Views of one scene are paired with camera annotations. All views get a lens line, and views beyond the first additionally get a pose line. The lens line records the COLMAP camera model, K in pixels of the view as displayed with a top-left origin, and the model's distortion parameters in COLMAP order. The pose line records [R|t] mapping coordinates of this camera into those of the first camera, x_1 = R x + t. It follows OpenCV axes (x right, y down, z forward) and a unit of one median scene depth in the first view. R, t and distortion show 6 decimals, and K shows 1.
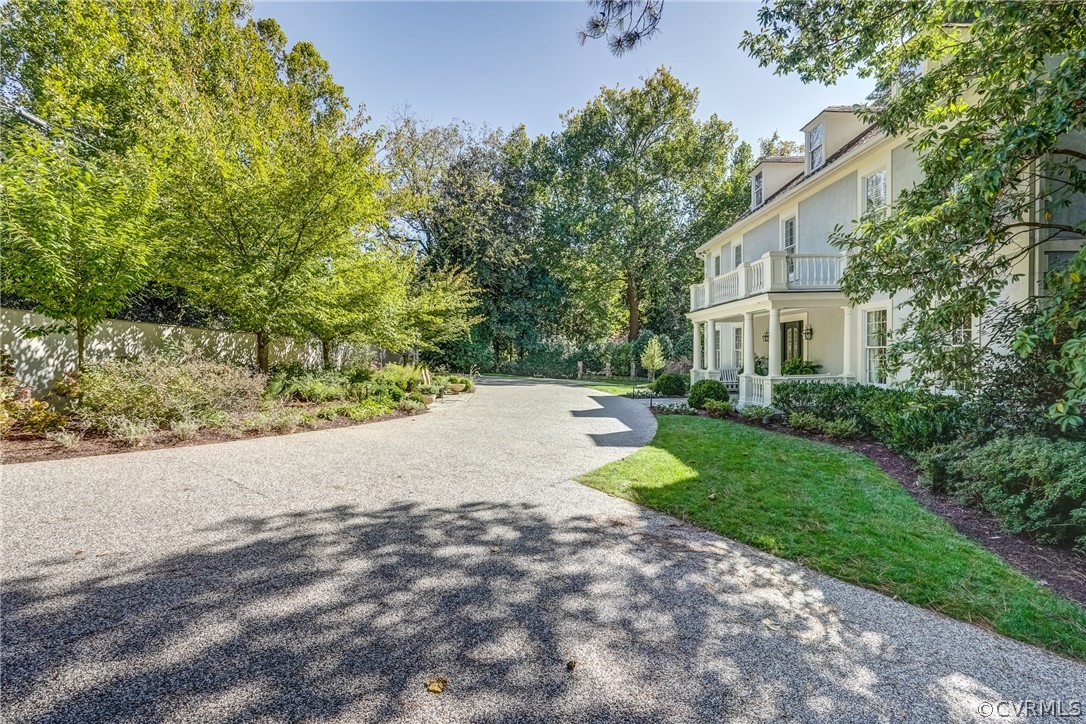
lens RADIAL K [[489.6, 0, 547.3], [0, 489.6, 358.5], [0, 0, 1]] dist [-0.005468, 0.001957]
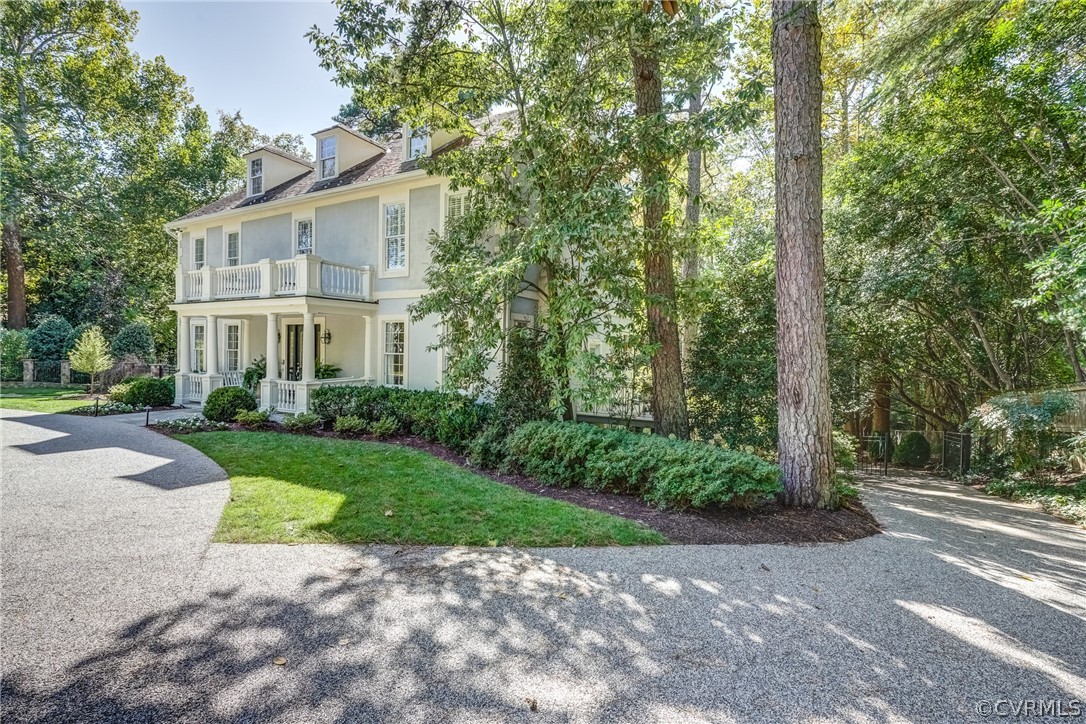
lens RADIAL K [[489.6, 0, 548.2], [0, 489.6, 362.4], [0, 0, 1]] dist [-0.005468, 0.001957]
pose [[0.507122, -0.000460, 0.861874, -0.405664], [-0.012906, 0.999884, 0.008127, -0.045887], [-0.861778, -0.015245, 0.507057, 0.237890]]
